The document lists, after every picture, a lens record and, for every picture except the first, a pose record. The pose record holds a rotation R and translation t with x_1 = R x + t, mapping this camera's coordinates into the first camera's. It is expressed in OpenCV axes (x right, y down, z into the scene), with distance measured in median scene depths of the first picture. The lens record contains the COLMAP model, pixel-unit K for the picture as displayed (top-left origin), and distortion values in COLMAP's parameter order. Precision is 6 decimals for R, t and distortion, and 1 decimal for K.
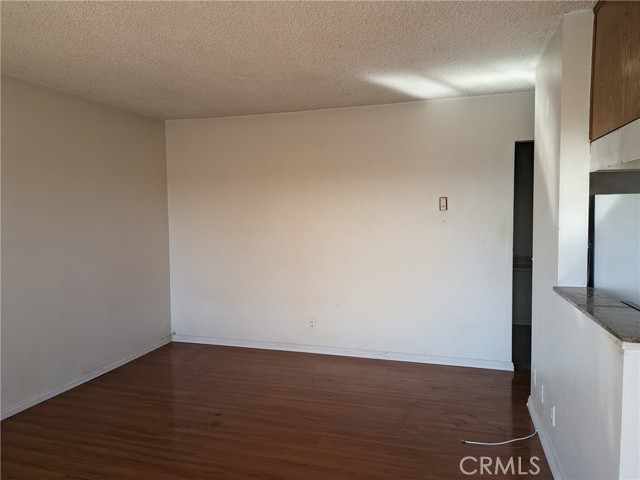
lens RADIAL K [[477.1, 0, 306.9], [0, 477.1, 241.7], [0, 0, 1]] dist [0.041865, -0.008267]
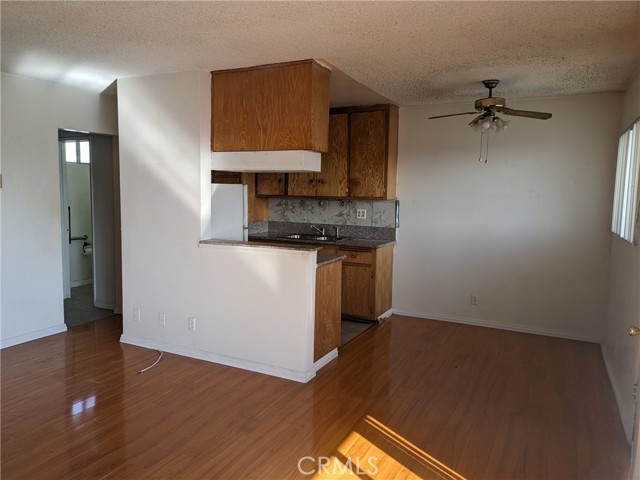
lens RADIAL K [[477.1, 0, 306.9], [0, 477.1, 241.7], [0, 0, 1]] dist [0.041865, -0.008267]
pose [[0.164142, -0.093407, 0.982004, -0.688972], [0.049942, 0.995017, 0.086297, -0.015237], [-0.985172, 0.034878, 0.167989, 0.277767]]
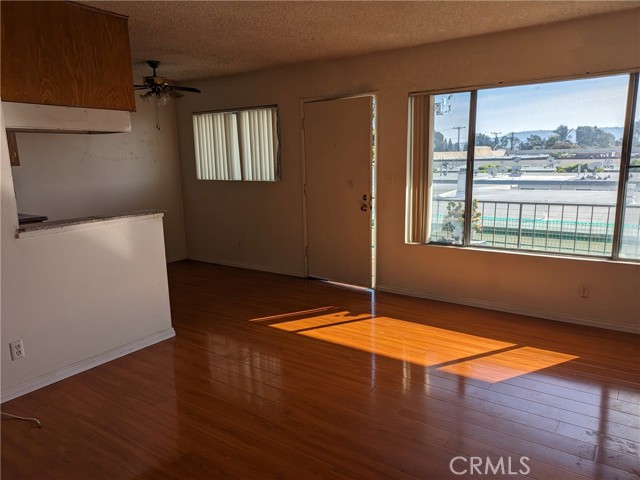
lens RADIAL K [[474.0, 0, 319.1], [0, 474.0, 255.2], [0, 0, 1]] dist [0.021122, -0.000473]
pose [[-0.959283, -0.026022, 0.281247, -0.337647], [0.052770, 0.961702, 0.268970, -0.078677], [-0.277475, 0.272860, -0.921171, 1.309418]]
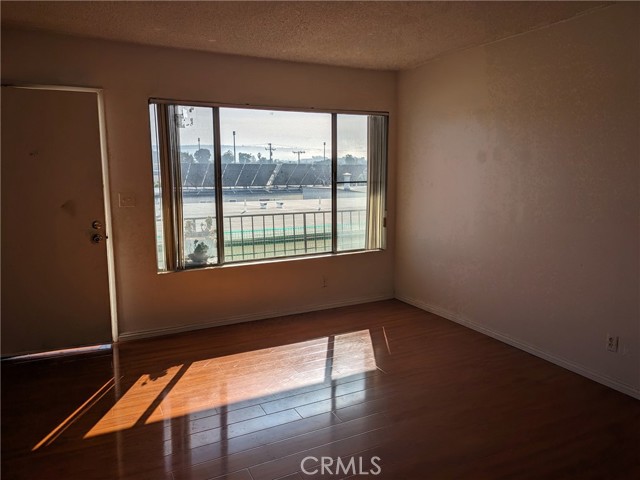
lens RADIAL K [[499.2, 0, 318.6], [0, 499.2, 217.4], [0, 0, 1]] dist [0.155955, -0.003064]
pose [[-0.694479, 0.094041, -0.713340, 0.376484], [-0.033423, 0.986135, 0.162543, -0.076079], [0.718736, 0.136725, -0.681707, 1.075332]]
